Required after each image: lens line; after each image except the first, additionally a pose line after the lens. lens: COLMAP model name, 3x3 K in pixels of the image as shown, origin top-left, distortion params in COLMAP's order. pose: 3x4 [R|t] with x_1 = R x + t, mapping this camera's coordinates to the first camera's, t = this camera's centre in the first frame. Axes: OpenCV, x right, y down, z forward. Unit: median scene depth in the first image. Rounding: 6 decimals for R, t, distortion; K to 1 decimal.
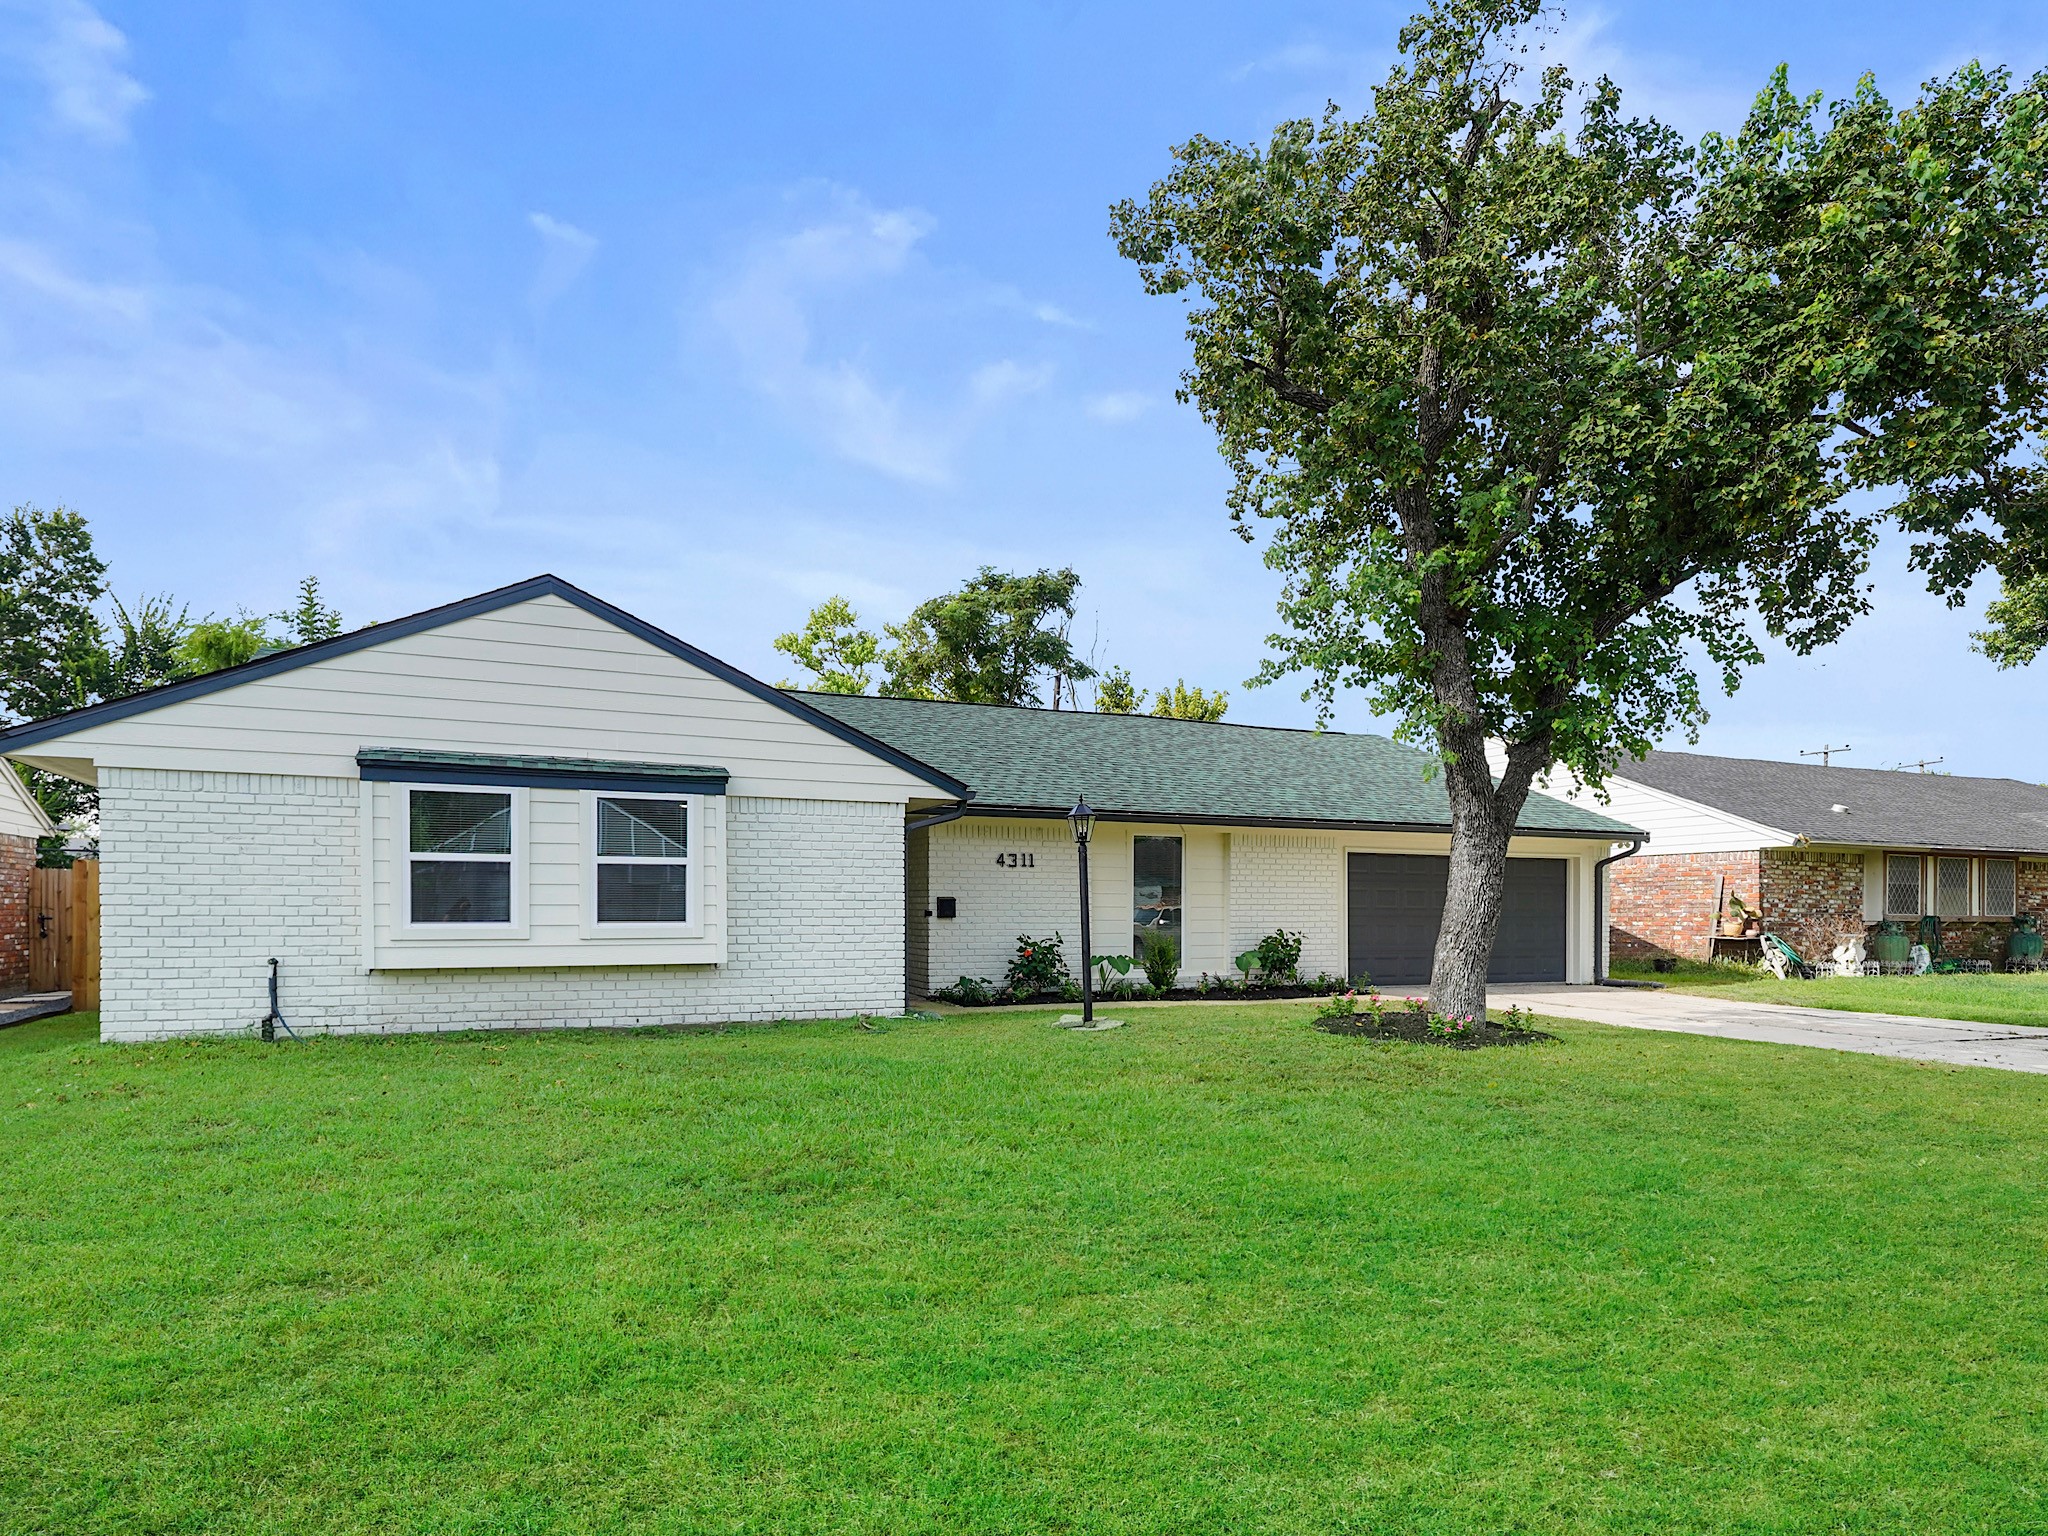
lens RADIAL K [[816.7, 0, 1023.4], [0, 816.7, 741.5], [0, 0, 1]] dist [0.000828, -0.000024]
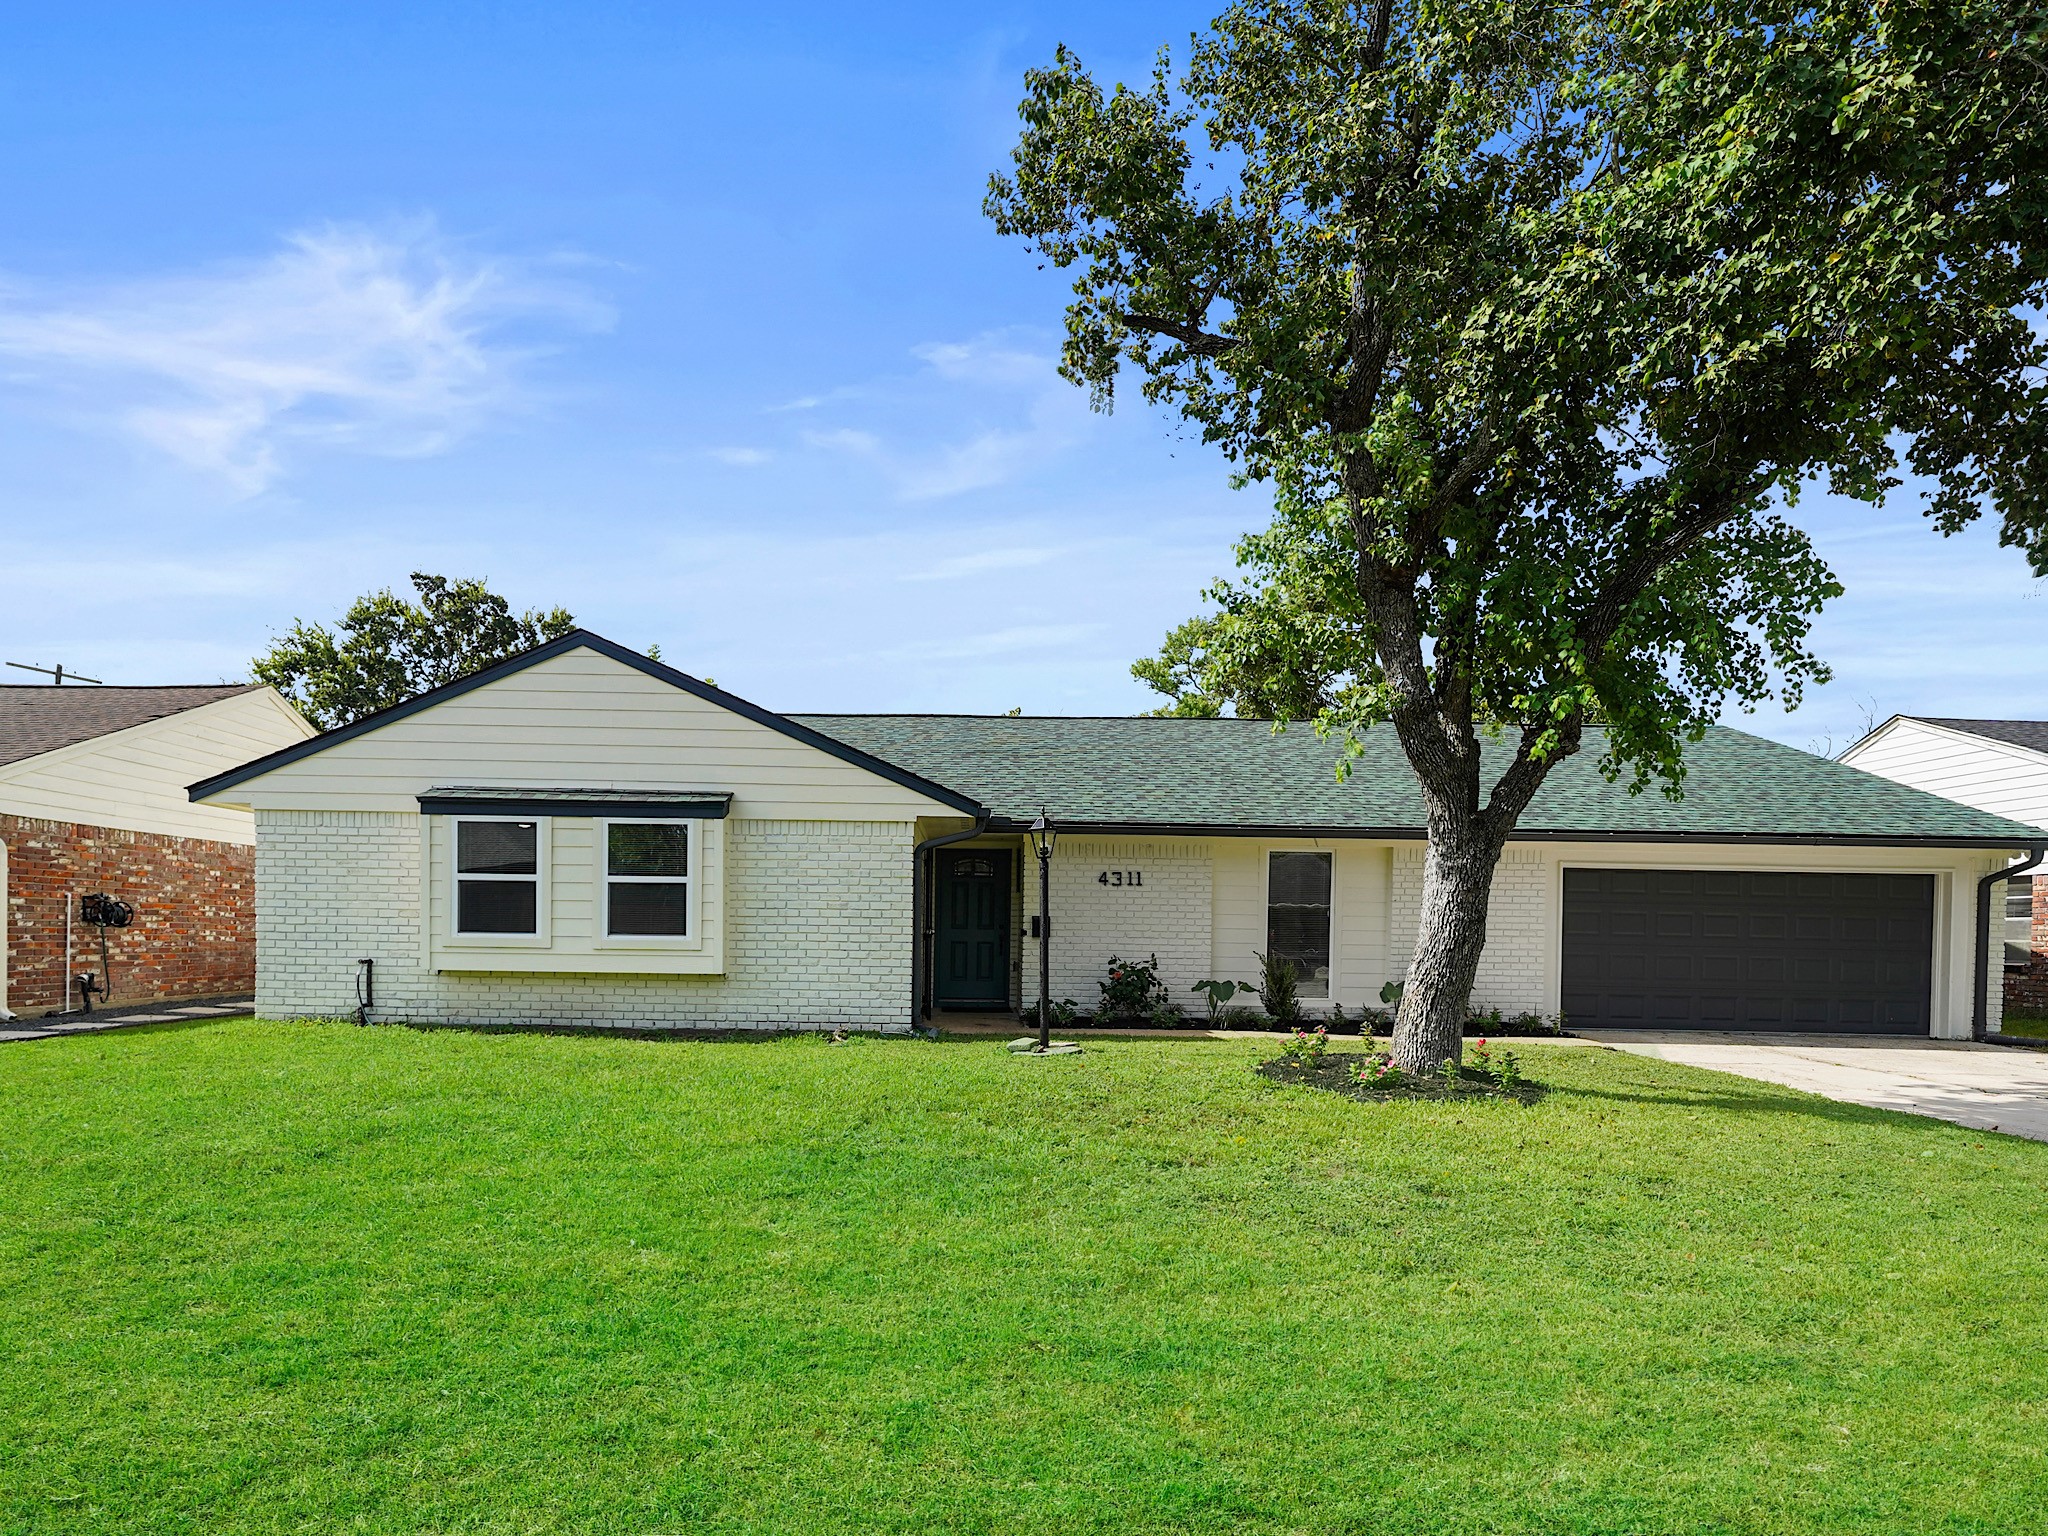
lens RADIAL K [[828.7, 0, 1024.0], [0, 828.7, 768.0], [0, 0, 1]] dist [0.000257, 0.000067]
pose [[0.955407, -0.044547, -0.291914, 0.358454], [0.047218, 0.998882, 0.002106, 0.016366], [0.291494, -0.015795, 0.956442, 0.076738]]
